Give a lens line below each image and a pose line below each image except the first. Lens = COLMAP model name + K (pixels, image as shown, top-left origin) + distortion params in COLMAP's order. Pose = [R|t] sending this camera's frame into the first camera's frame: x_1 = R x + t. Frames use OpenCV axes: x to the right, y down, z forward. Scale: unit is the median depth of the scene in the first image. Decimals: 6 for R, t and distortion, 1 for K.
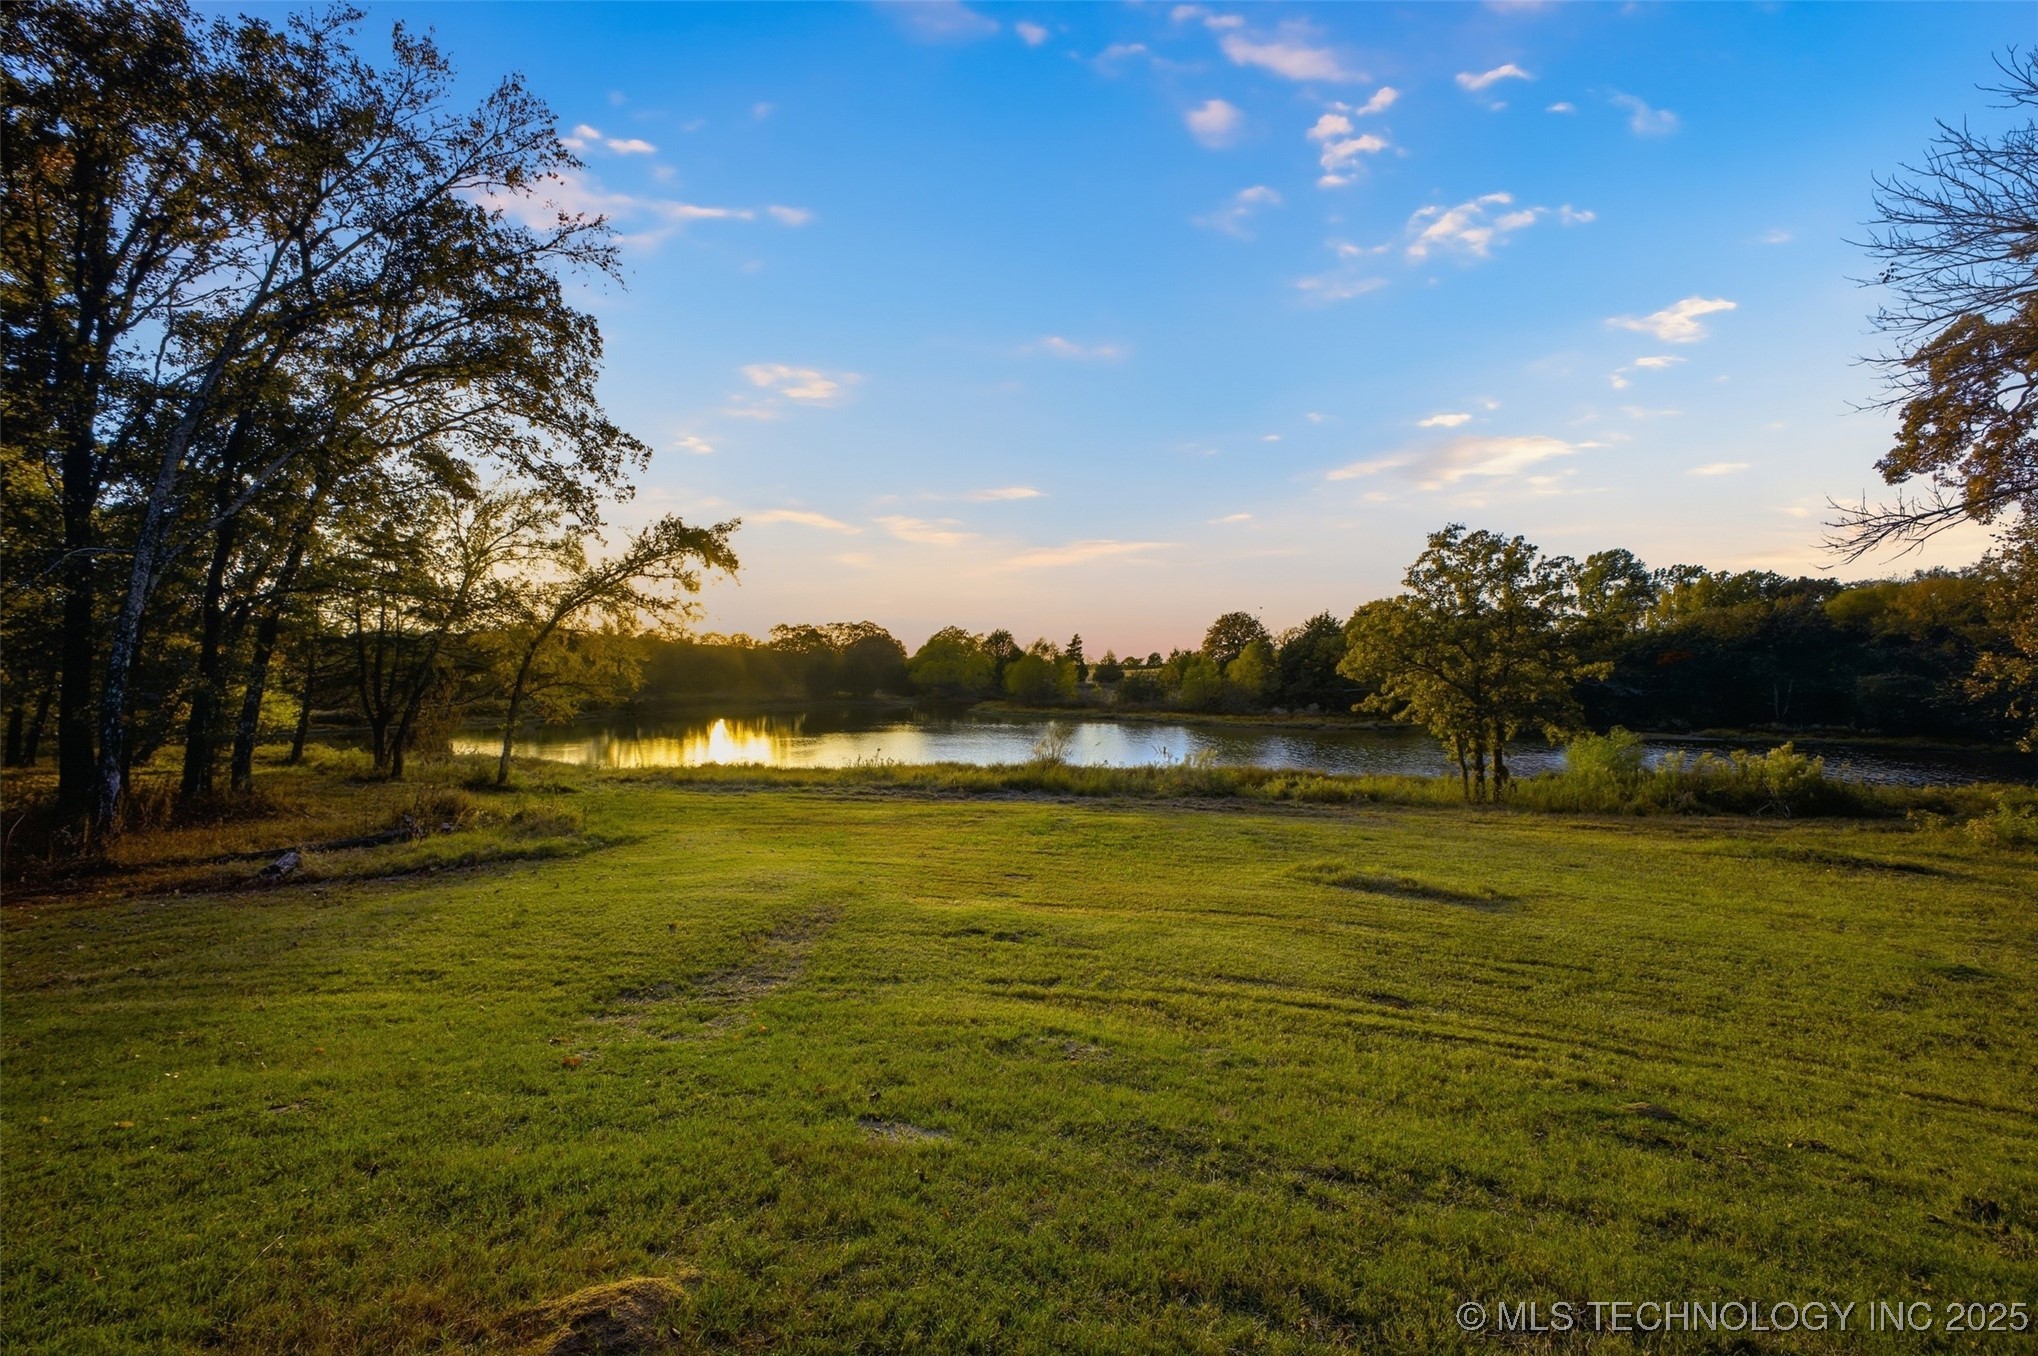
lens RADIAL K [[808.5, 0, 1009.0], [0, 808.5, 672.0], [0, 0, 1]] dist [-0.002589, -0.000445]
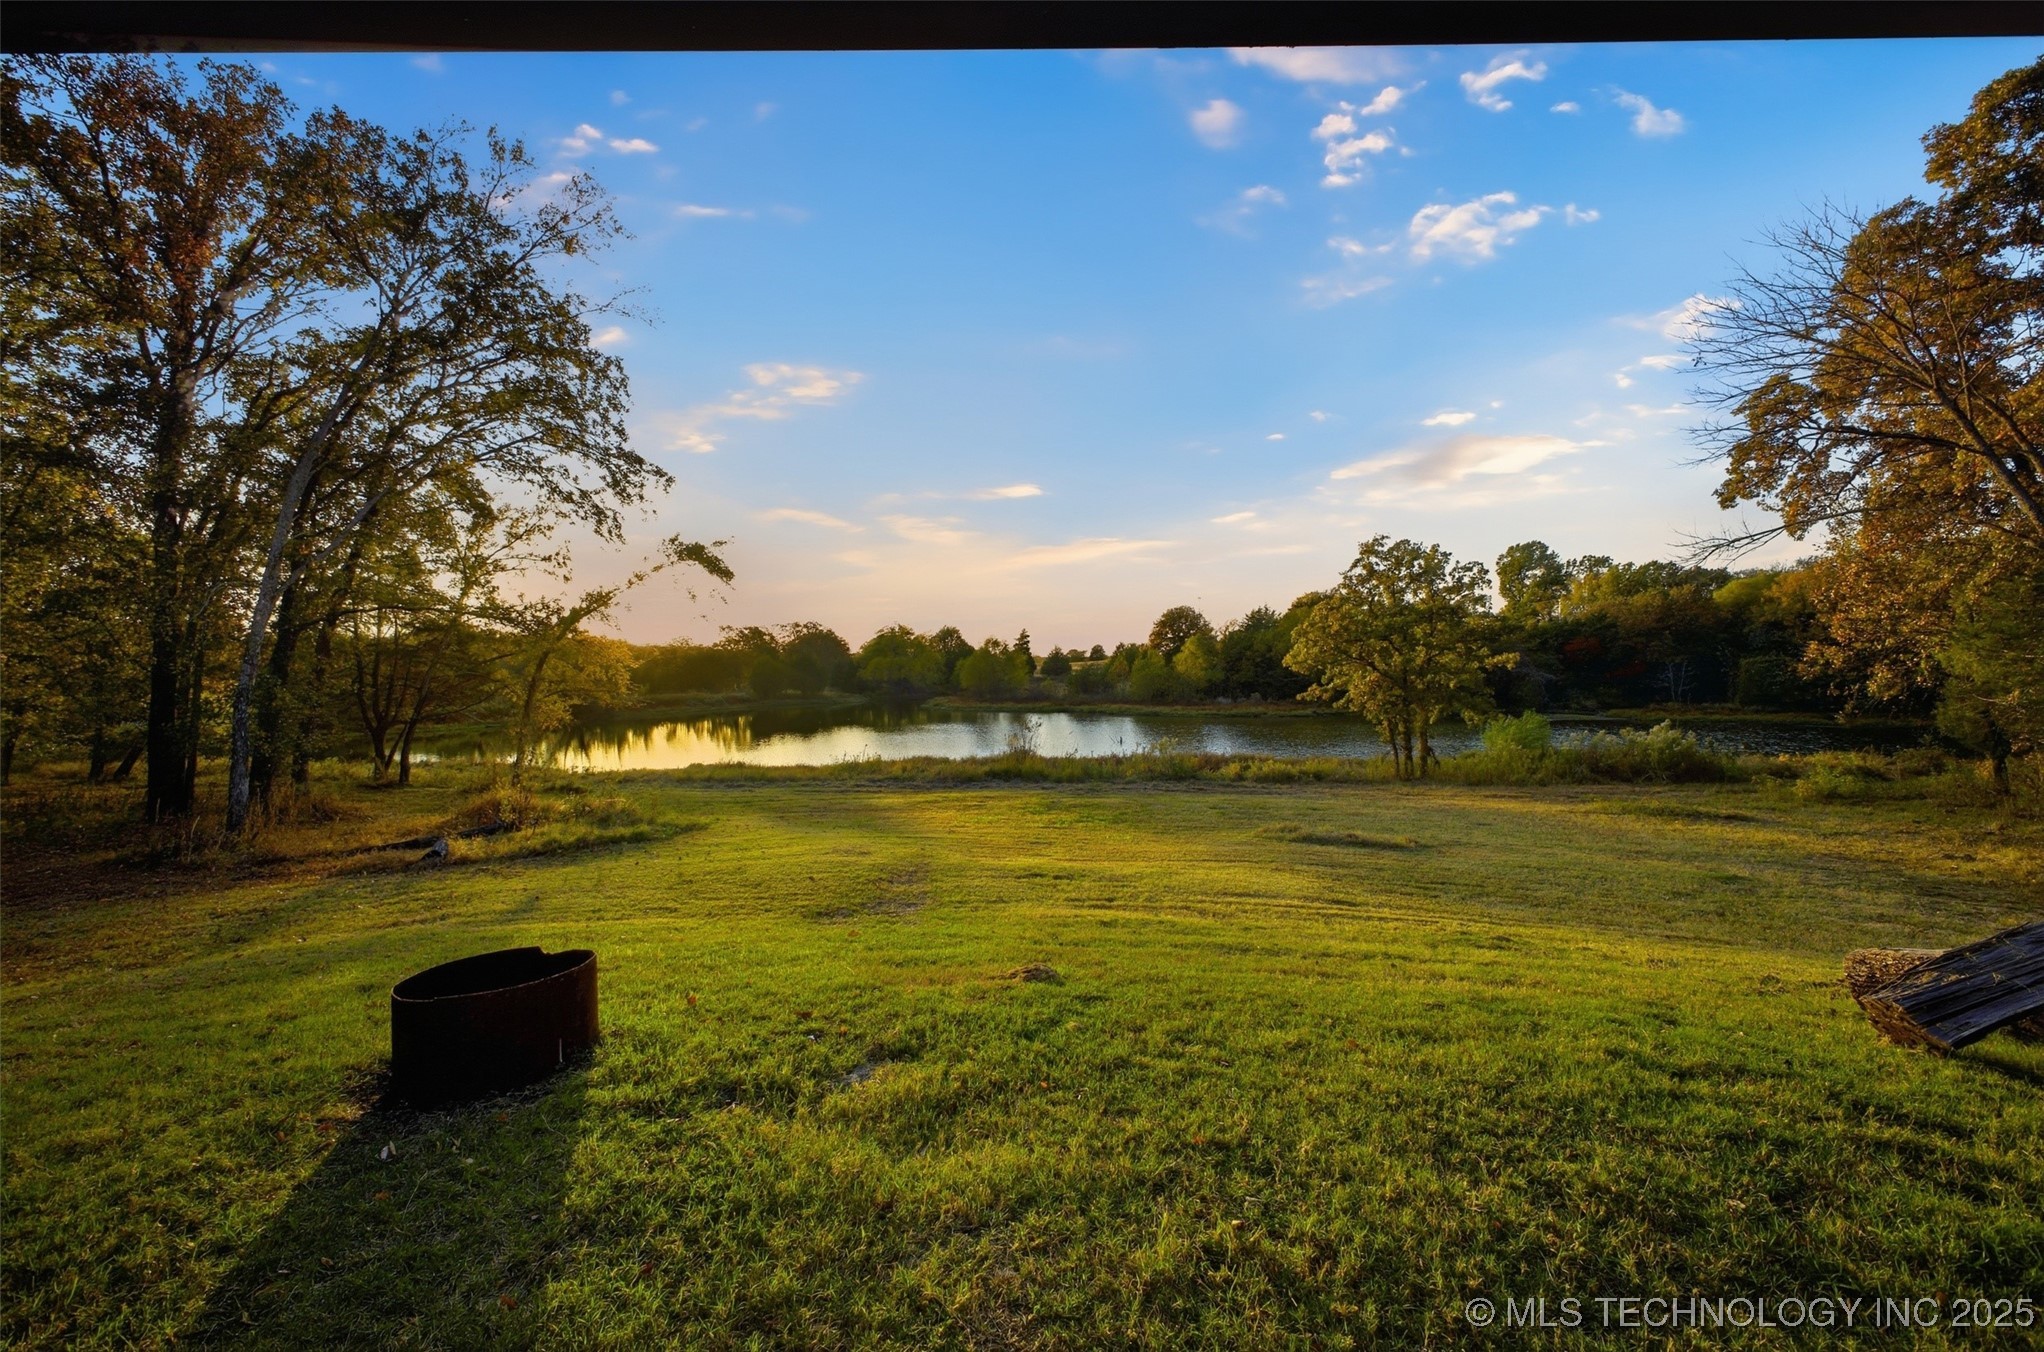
lens RADIAL K [[810.8, 0, 1004.0], [0, 810.8, 664.7], [0, 0, 1]] dist [-0.002589, -0.000445]
pose [[0.997842, -0.017628, 0.063244, -0.051436], [0.017750, 0.999842, -0.001365, -0.007162], [-0.063210, 0.002485, 0.997997, -0.096448]]
